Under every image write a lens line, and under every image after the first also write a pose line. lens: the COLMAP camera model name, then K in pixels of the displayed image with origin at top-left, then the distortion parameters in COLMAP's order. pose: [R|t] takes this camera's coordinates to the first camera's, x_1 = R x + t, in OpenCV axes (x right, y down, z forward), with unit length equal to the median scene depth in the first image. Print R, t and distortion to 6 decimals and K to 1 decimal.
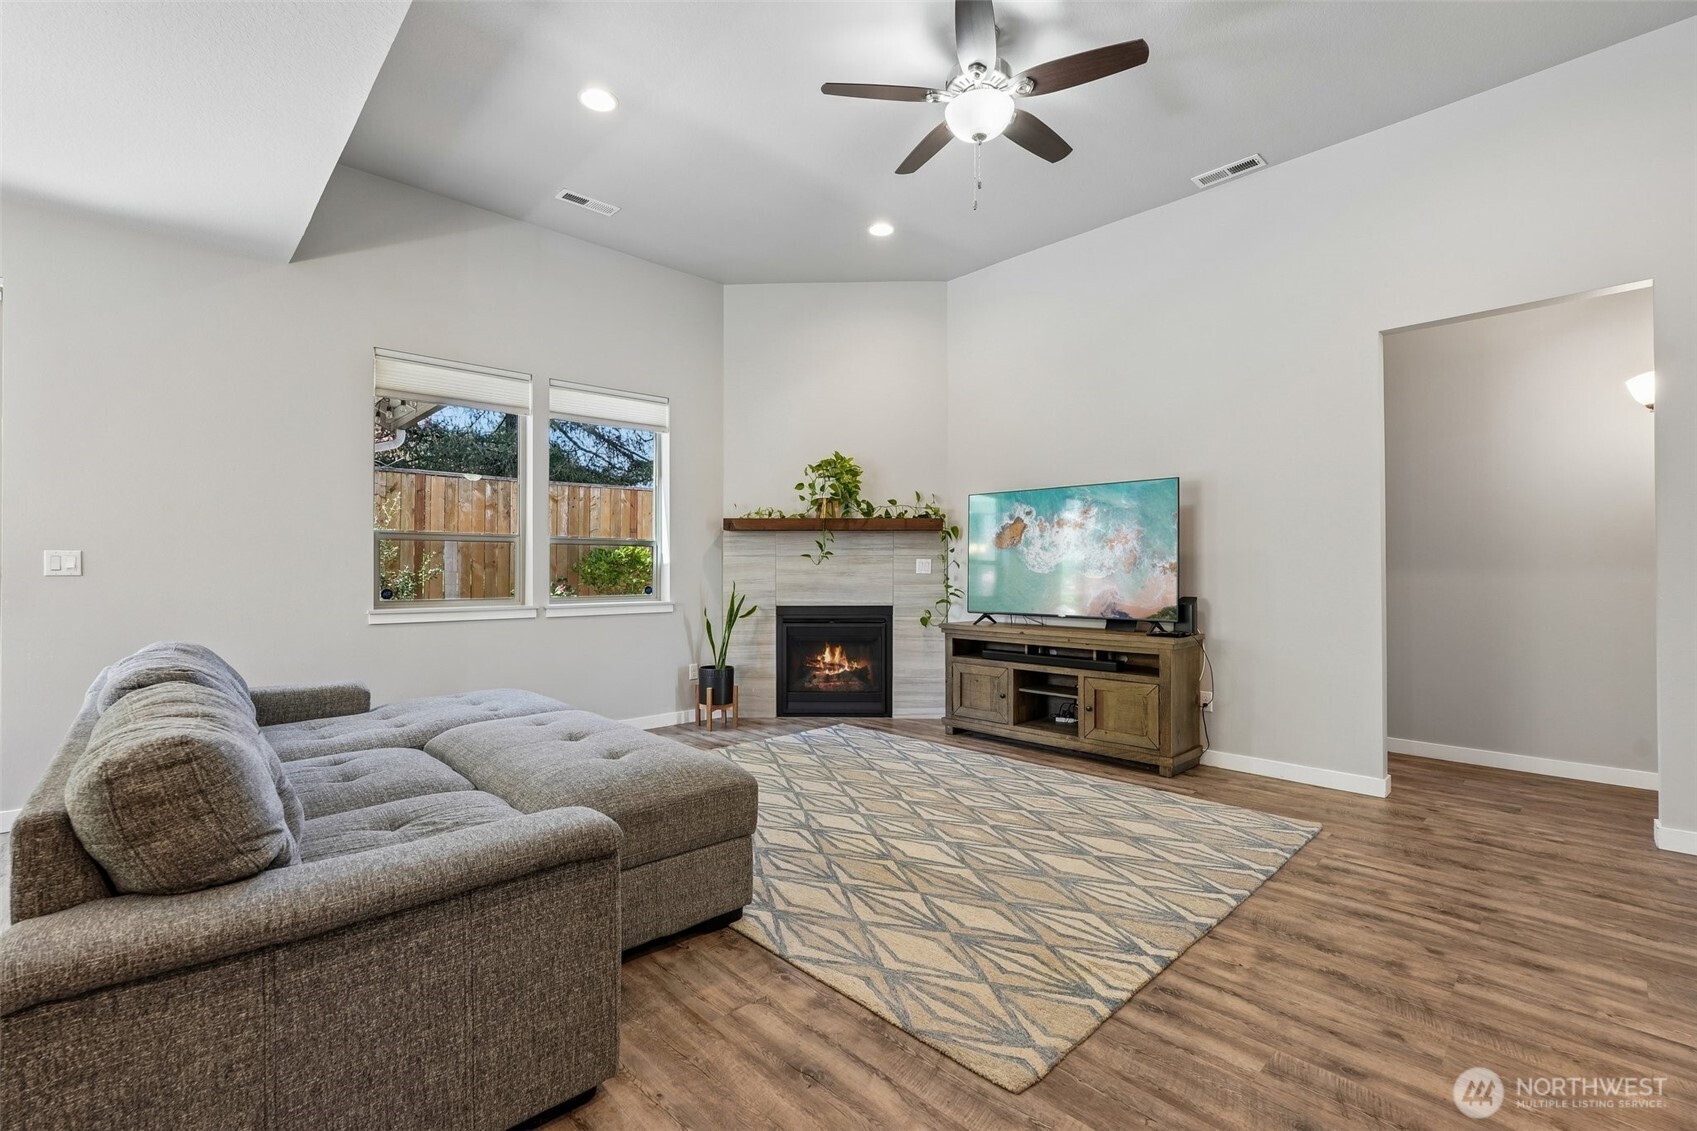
lens RADIAL K [[748.3, 0, 840.9], [0, 748.3, 567.8], [0, 0, 1]] dist [-0.012179, 0.004314]
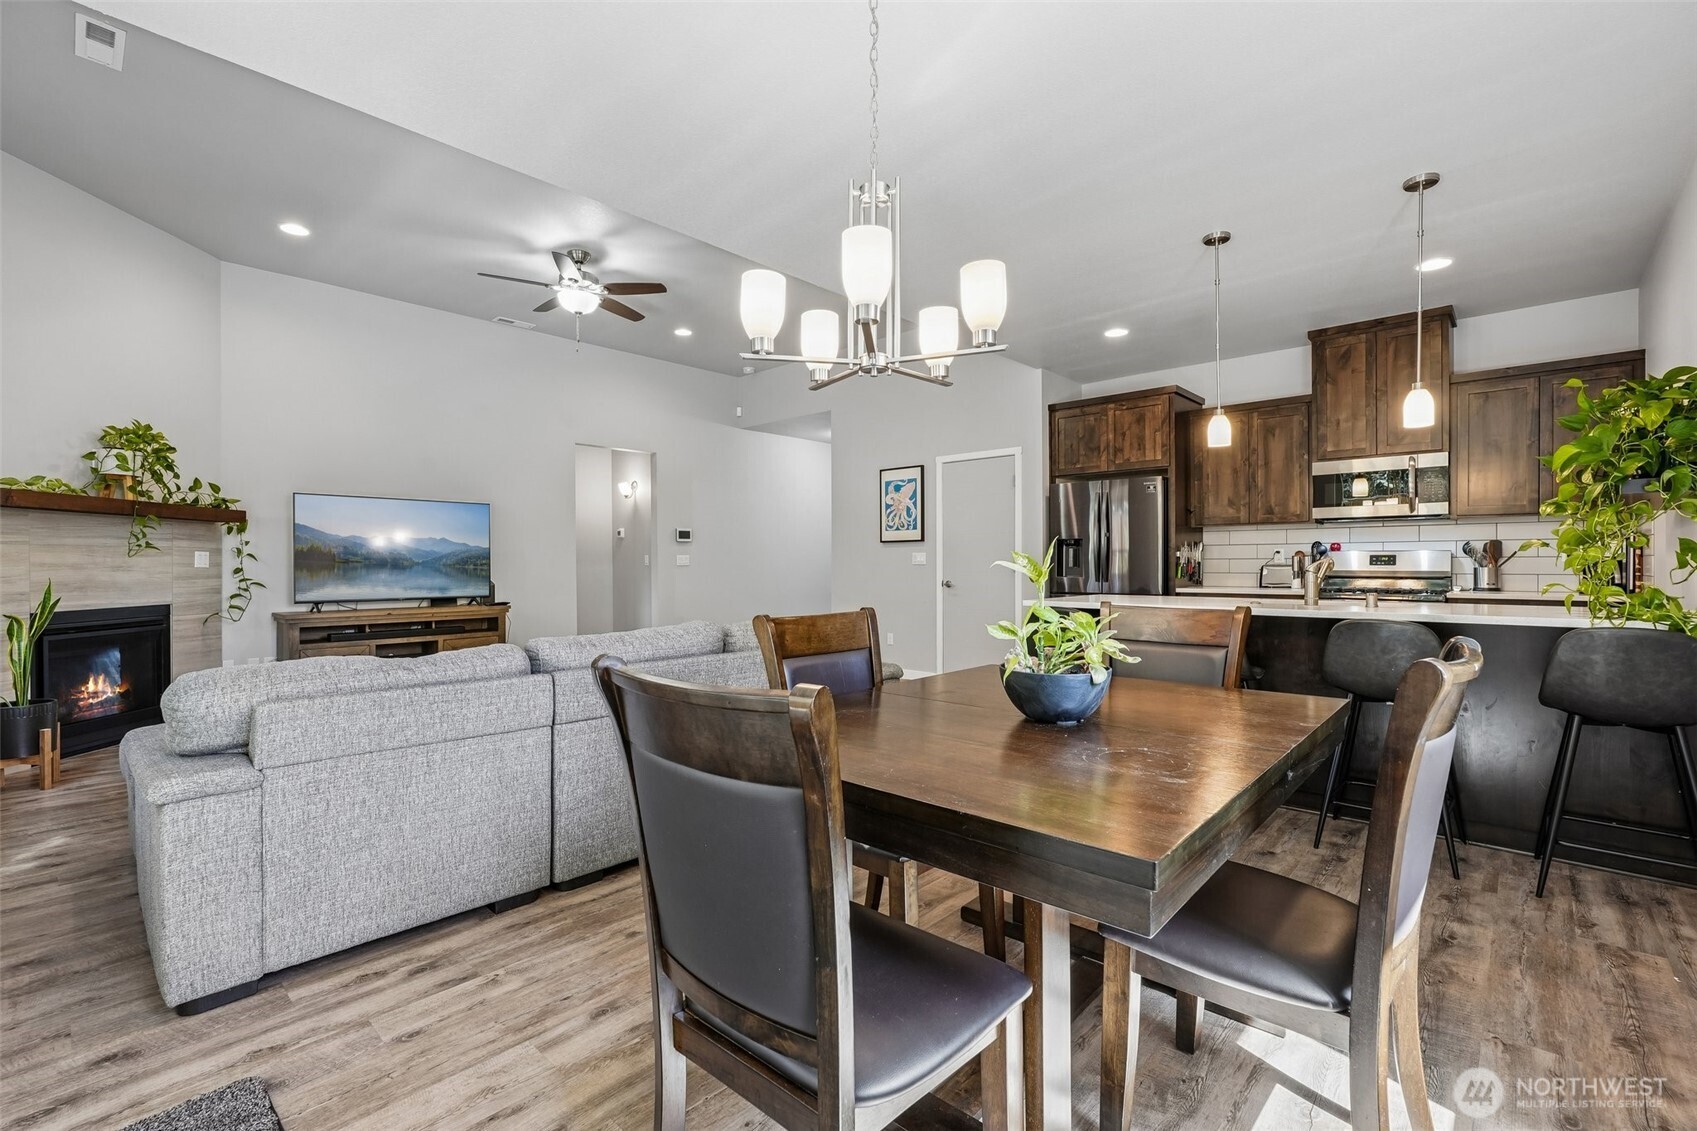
lens RADIAL K [[748.3, 0, 847.0], [0, 748.3, 560.5], [0, 0, 1]] dist [-0.012179, 0.004314]
pose [[-0.061144, 0.002691, 0.998125, -1.116962], [-0.000447, 0.999996, -0.002723, 0.001774], [-0.998129, -0.000612, -0.061142, 0.349058]]
